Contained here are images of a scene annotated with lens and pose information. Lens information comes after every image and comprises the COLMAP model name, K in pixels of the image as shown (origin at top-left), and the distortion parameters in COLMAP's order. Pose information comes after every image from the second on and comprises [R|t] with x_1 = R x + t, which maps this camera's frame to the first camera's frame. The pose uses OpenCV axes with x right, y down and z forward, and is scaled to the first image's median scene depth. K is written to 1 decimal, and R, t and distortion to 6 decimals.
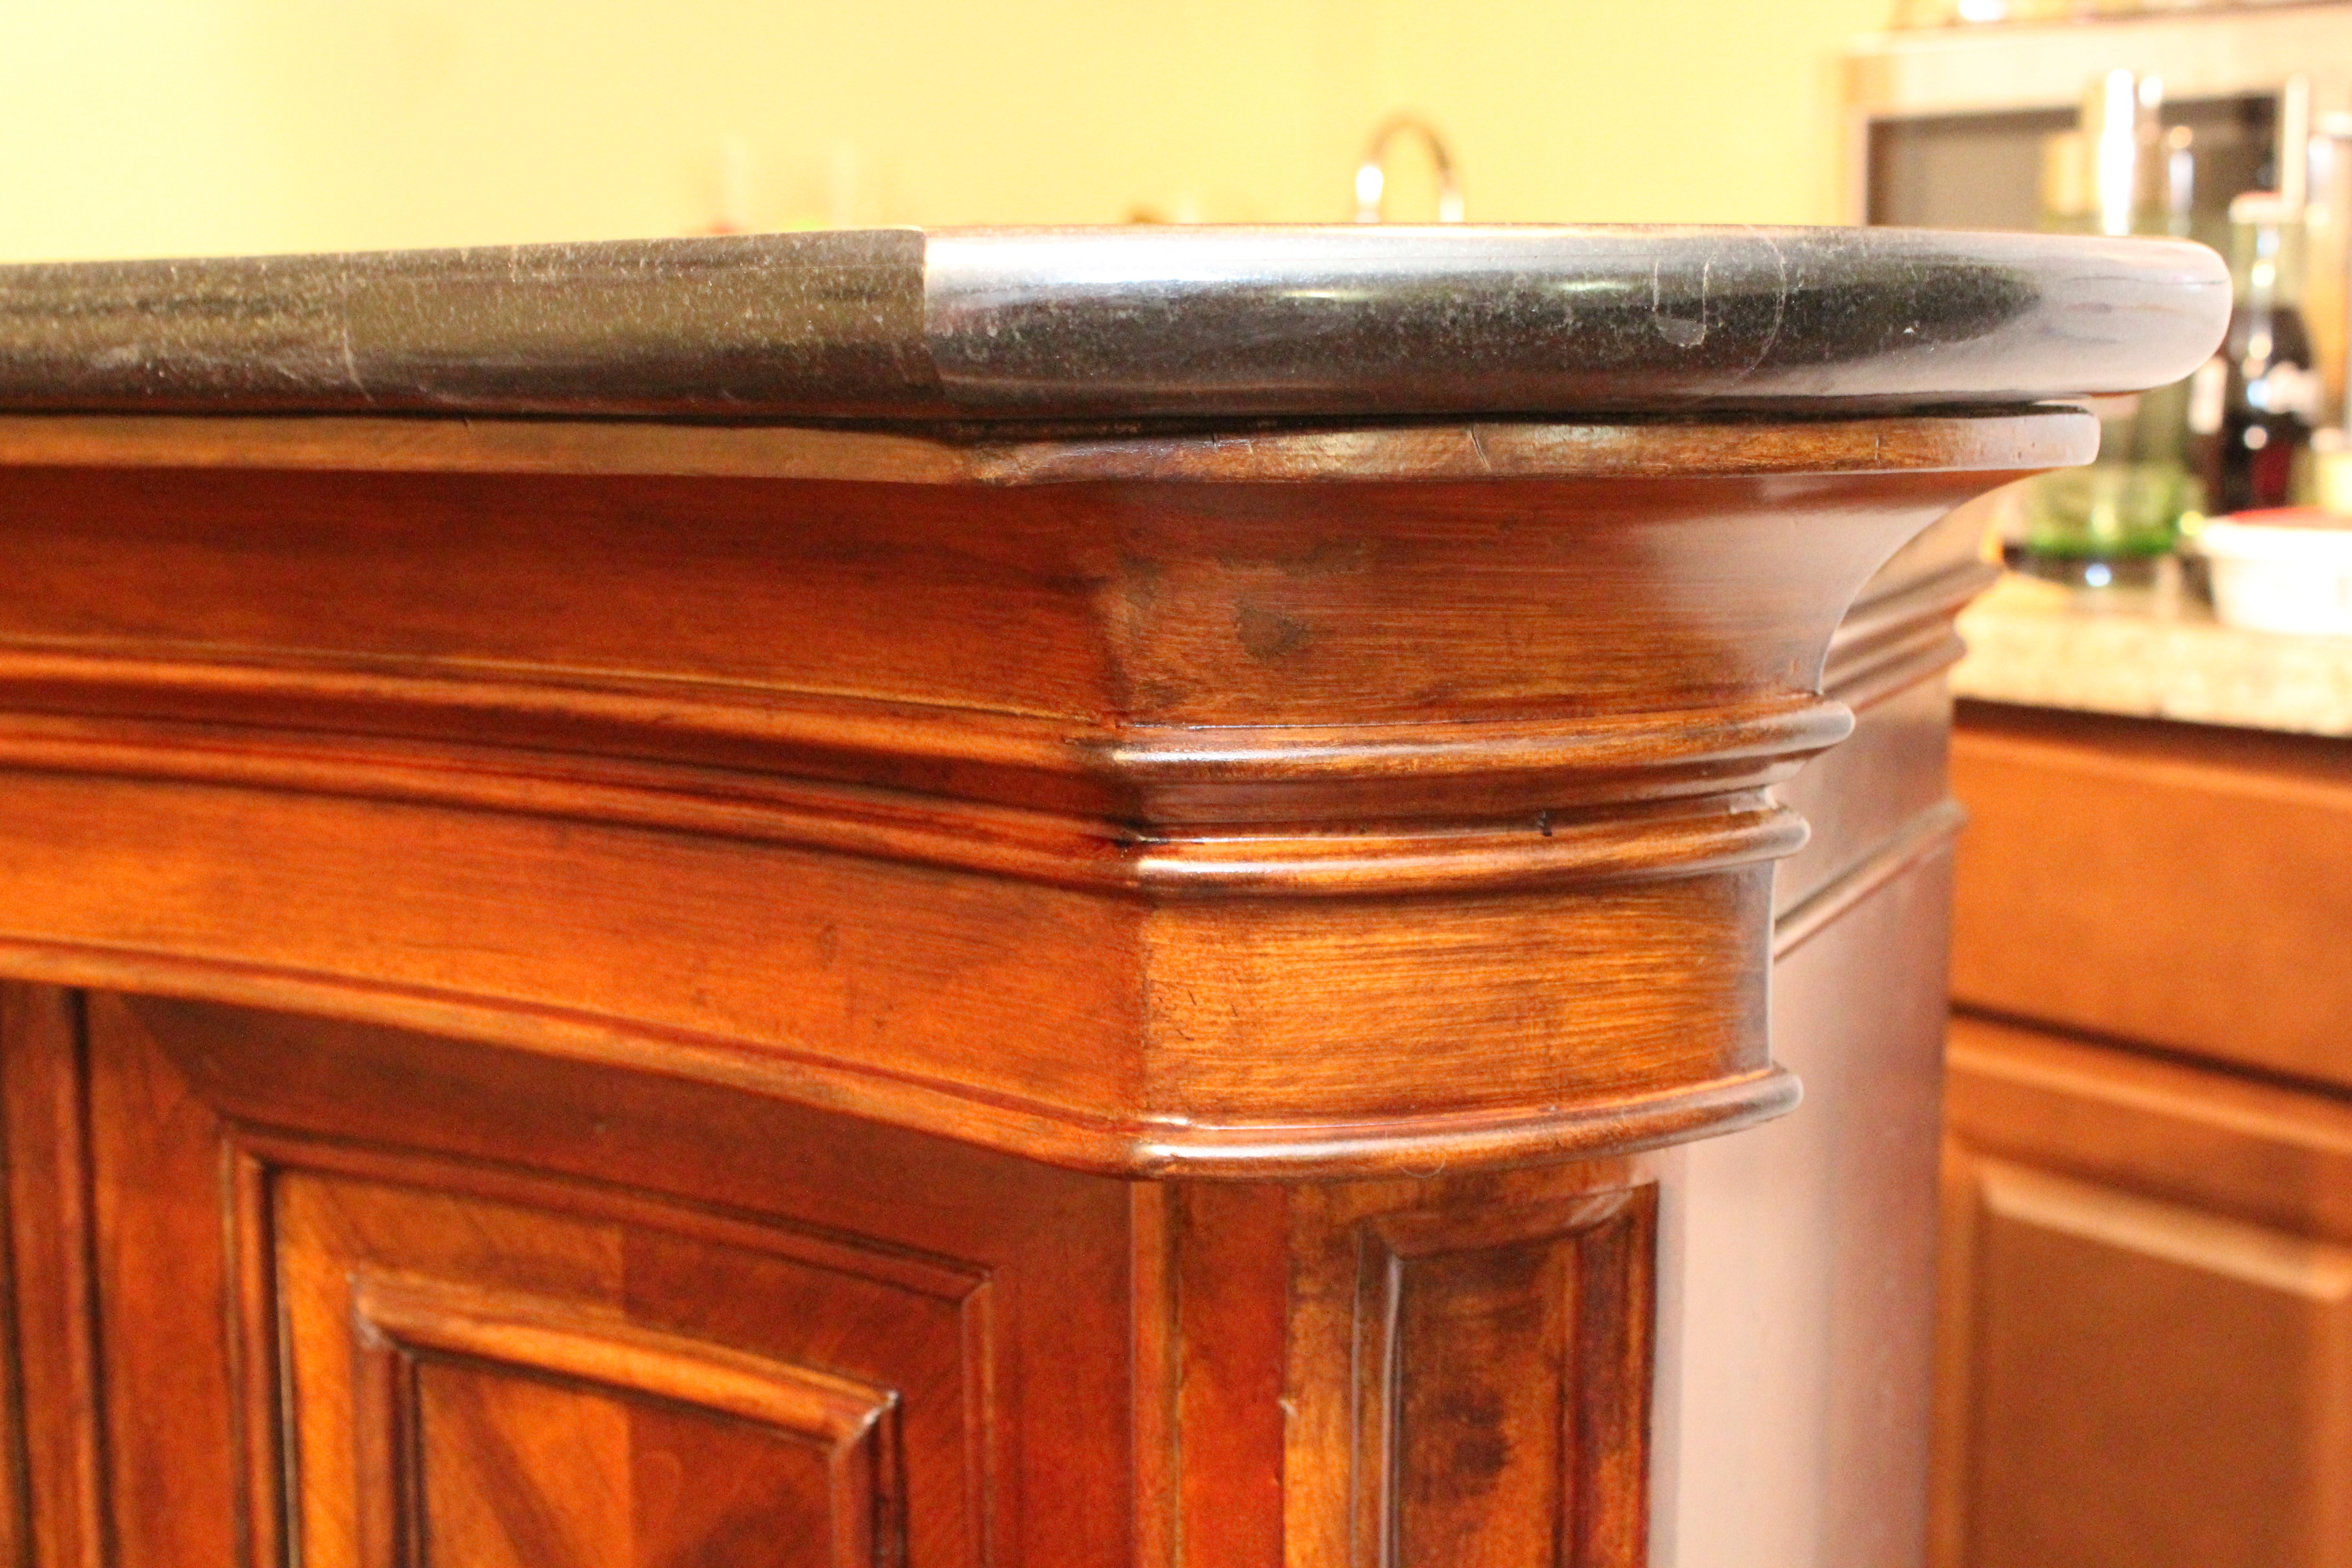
lens RADIAL K [[3190.4, 0, 1176.0], [0, 3190.4, 784.0], [0, 0, 1]] dist [-0.030716, 0.000462]
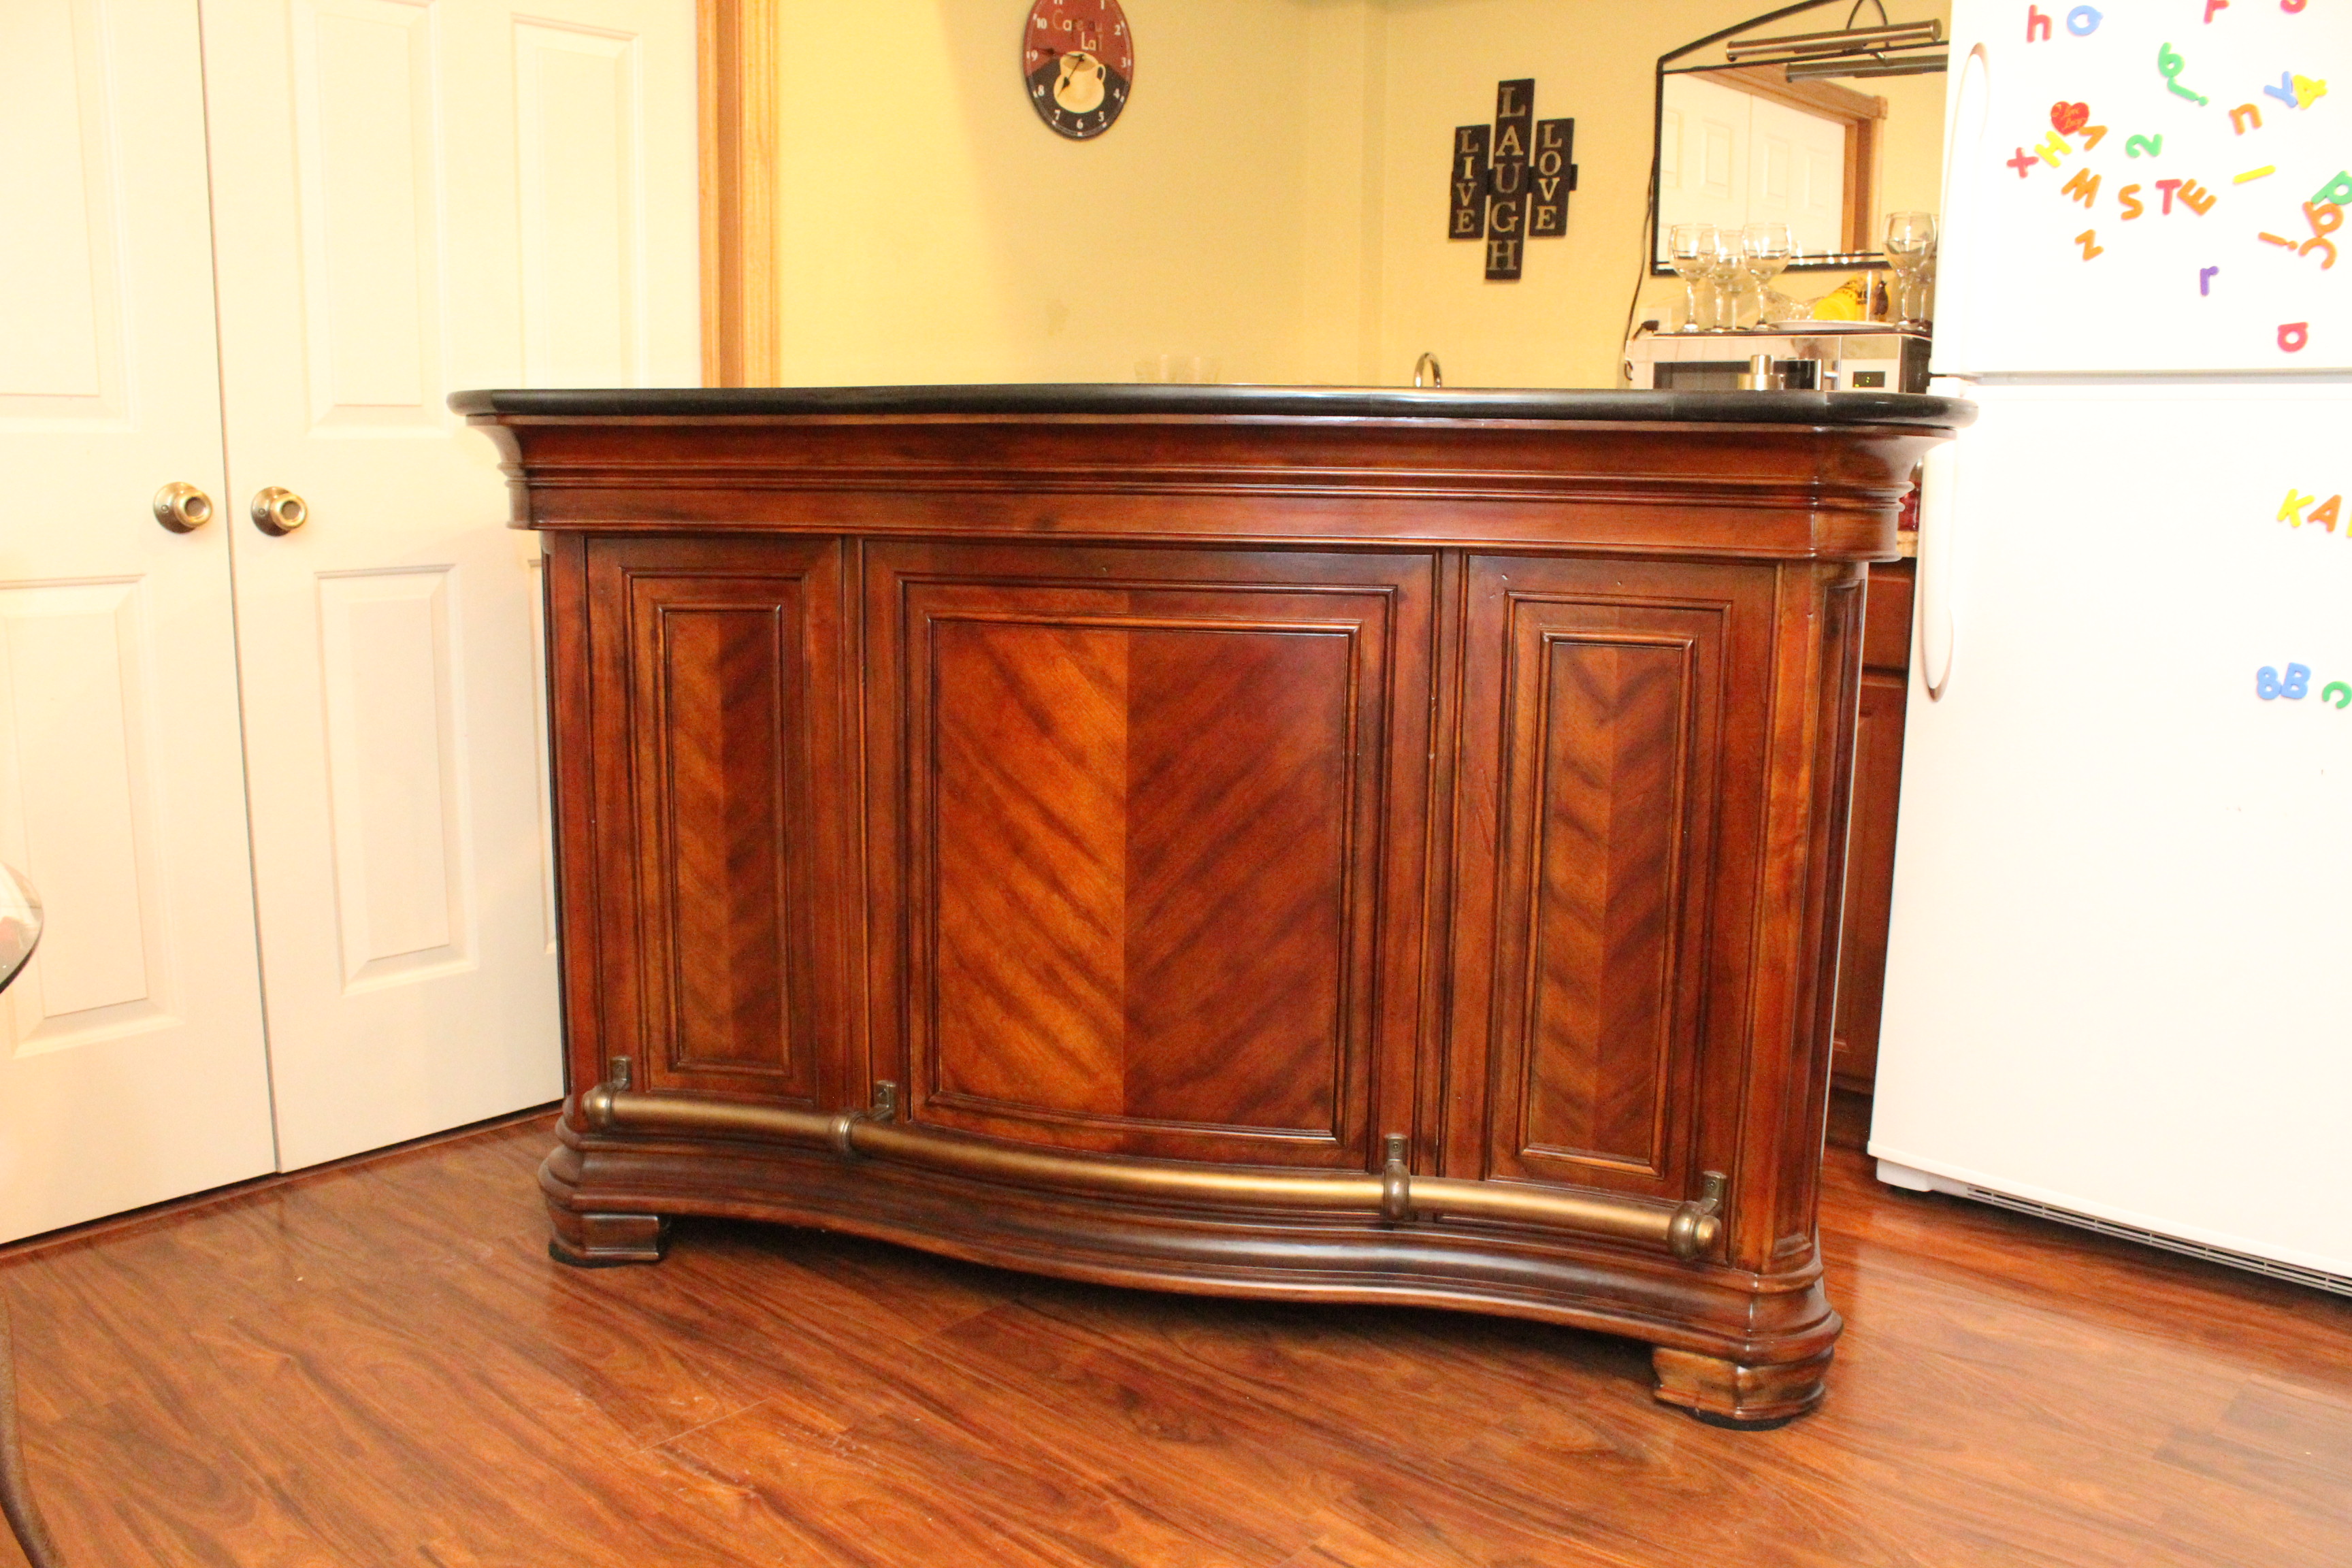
lens RADIAL K [[1918.4, 0, 1205.1], [0, 1918.4, 784.9], [0, 0, 1]] dist [-0.175860, 0.158046]
pose [[0.983263, -0.010656, 0.181879, -1.258067], [0.007088, 0.999770, 0.020259, 0.336521], [-0.182053, -0.018631, 0.983112, -1.554179]]
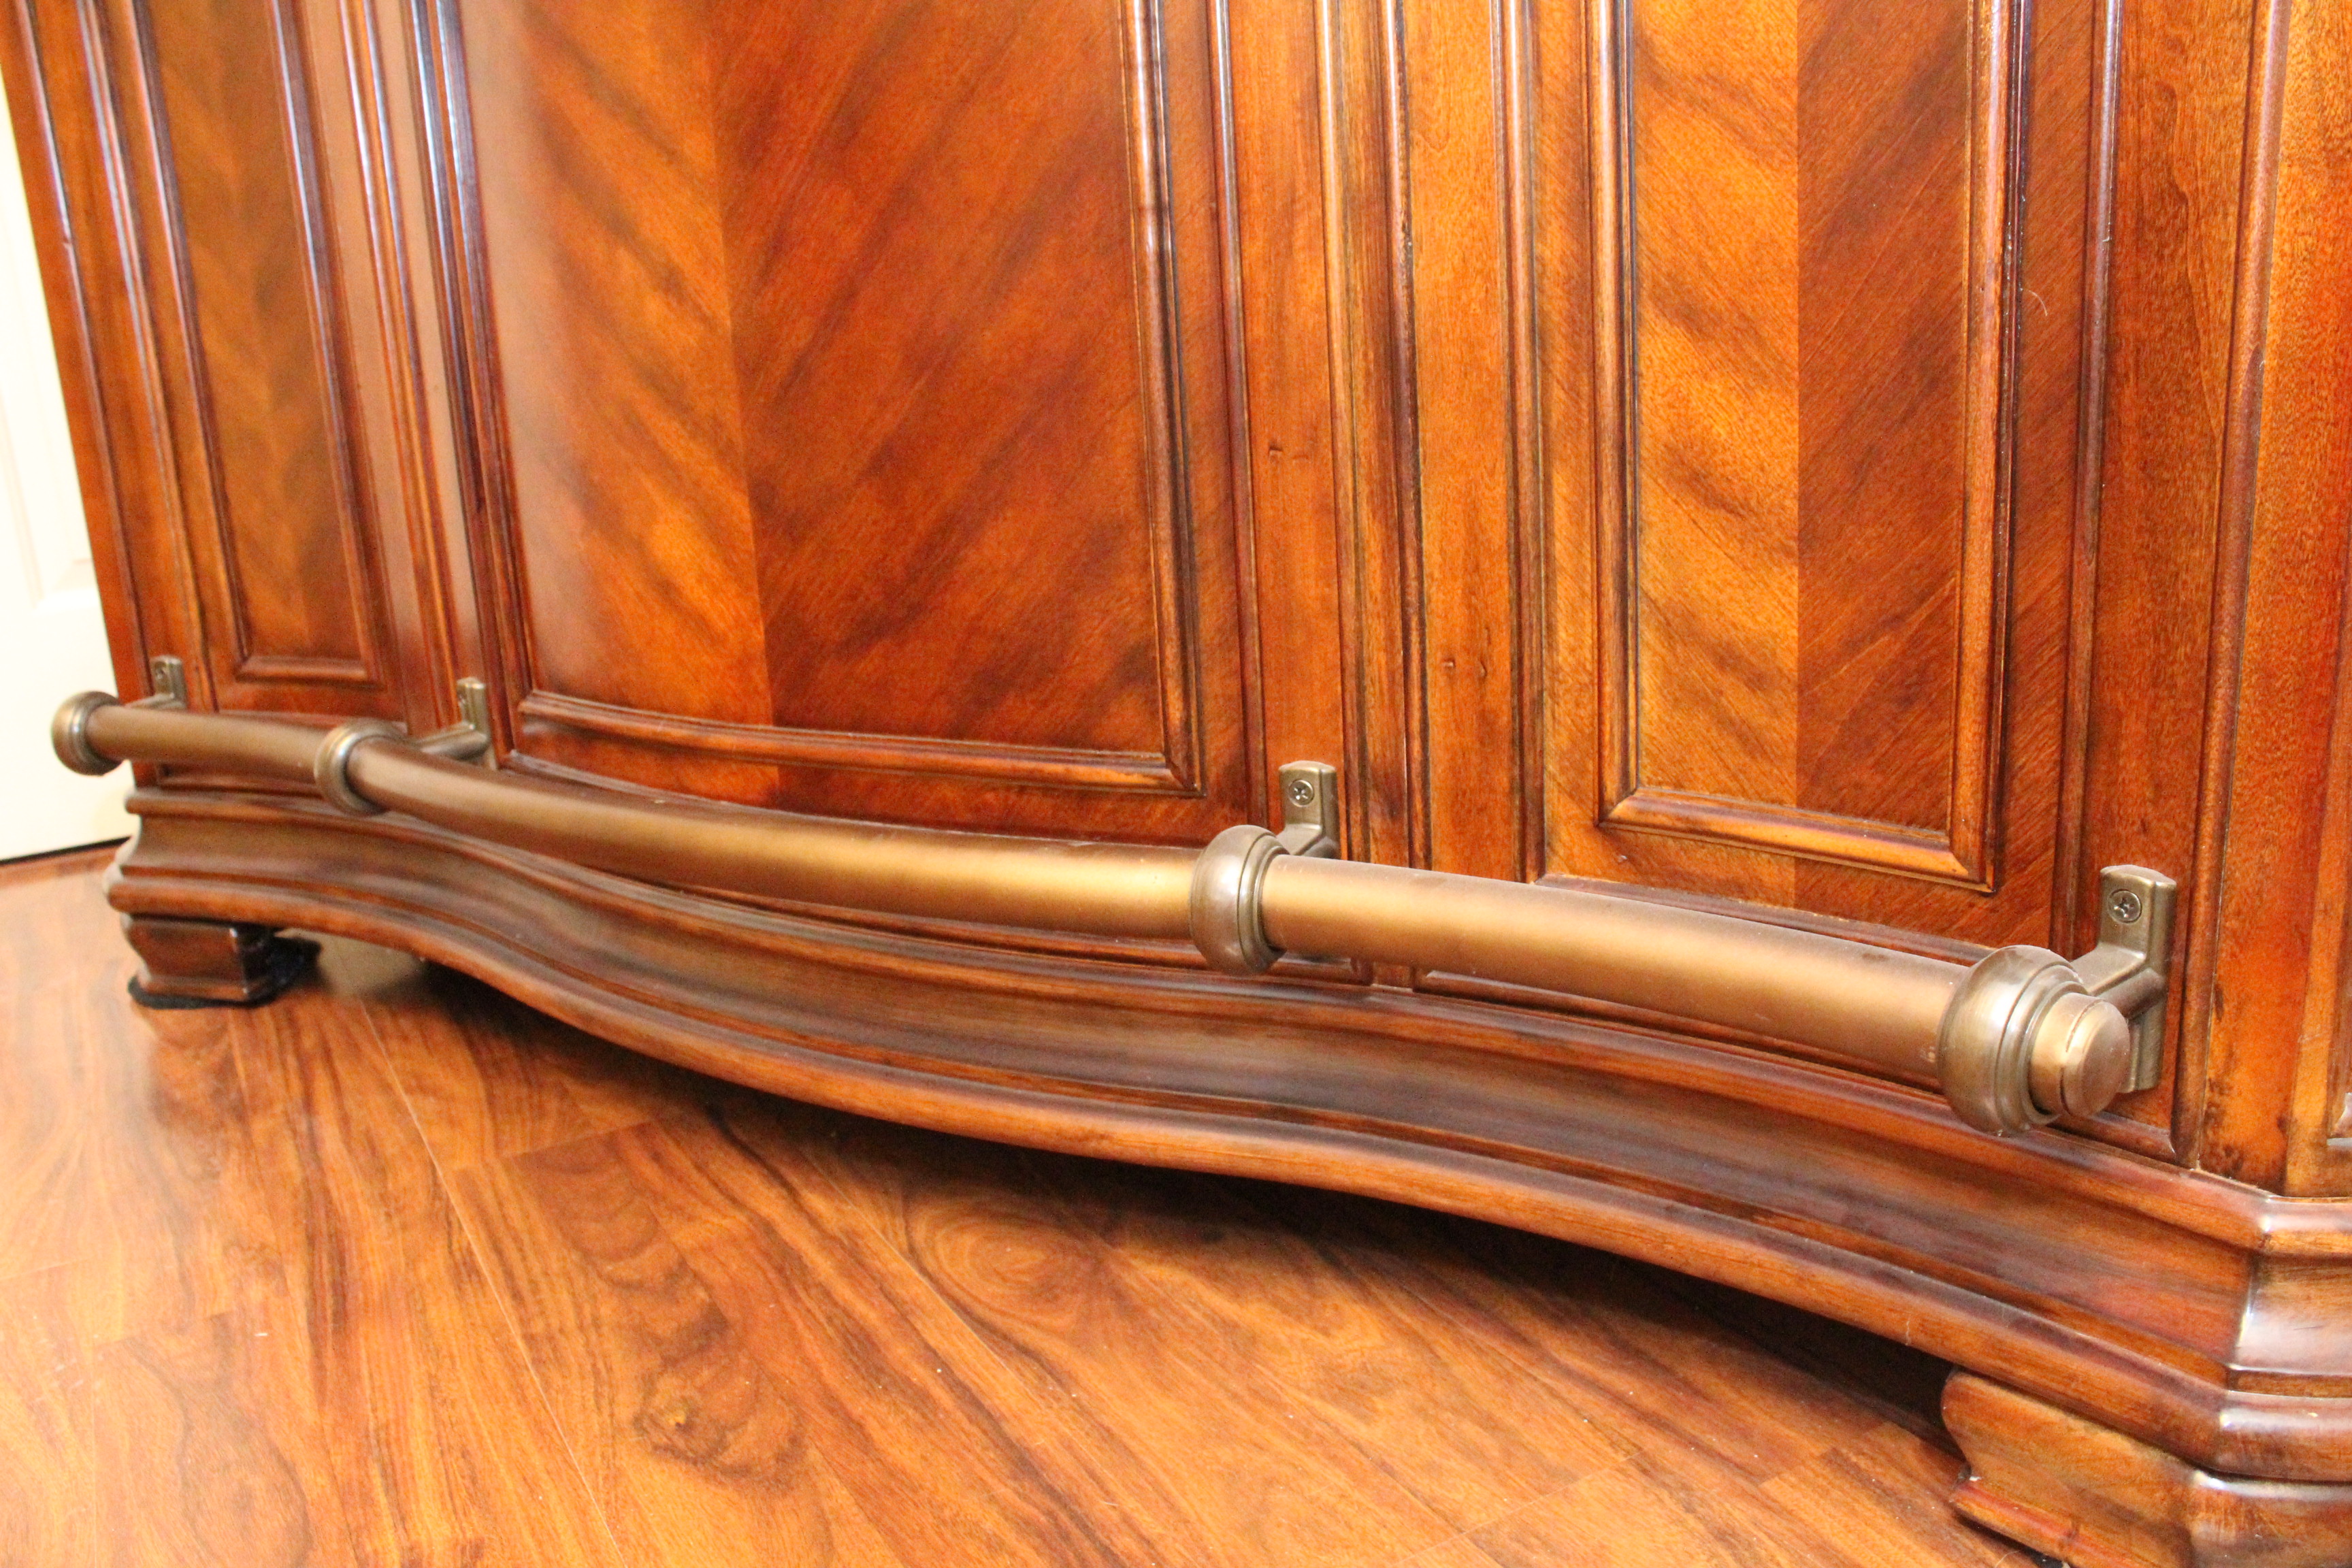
lens RADIAL K [[1918.4, 0, 1205.1], [0, 1918.4, 784.9], [0, 0, 1]] dist [-0.175860, 0.158046]
pose [[0.987127, -0.012191, -0.159470, -0.322612], [0.029263, 0.994026, 0.105148, 0.821489], [0.157235, -0.108461, 0.981587, 0.089095]]
